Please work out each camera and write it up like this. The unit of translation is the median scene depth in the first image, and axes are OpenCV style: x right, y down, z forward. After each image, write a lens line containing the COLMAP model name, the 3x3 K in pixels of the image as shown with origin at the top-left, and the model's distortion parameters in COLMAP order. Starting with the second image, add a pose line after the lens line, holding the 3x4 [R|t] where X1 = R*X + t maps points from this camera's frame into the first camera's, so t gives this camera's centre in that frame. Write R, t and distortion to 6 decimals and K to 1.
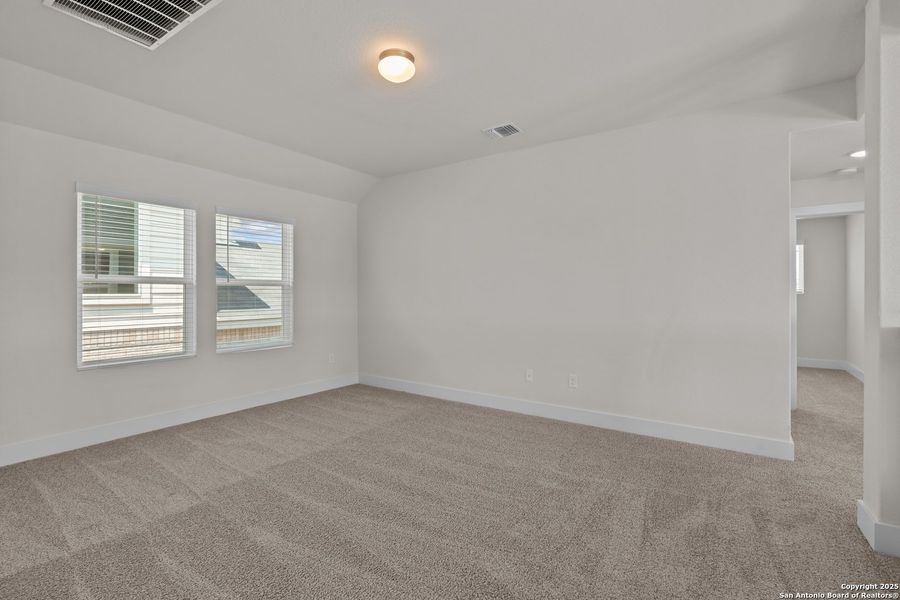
lens RADIAL K [[411.9, 0, 449.6], [0, 411.9, 298.5], [0, 0, 1]] dist [-0.012814, 0.004030]
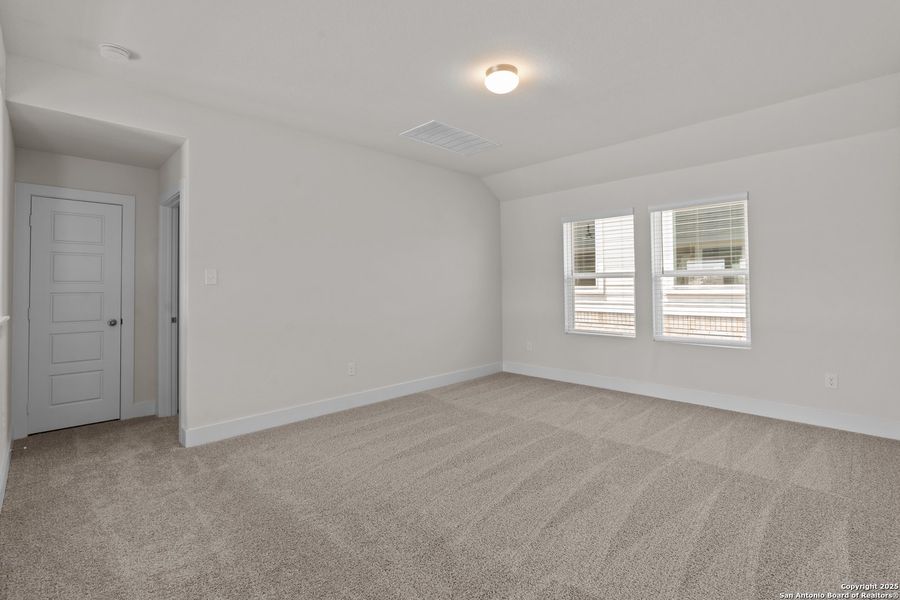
lens RADIAL K [[411.9, 0, 448.9], [0, 411.9, 292.0], [0, 0, 1]] dist [-0.012814, 0.004030]
pose [[-0.160674, 0.010111, -0.986956, 0.670246], [-0.002673, 0.999939, 0.010679, -0.004214], [0.987004, 0.004354, -0.160637, 0.722269]]
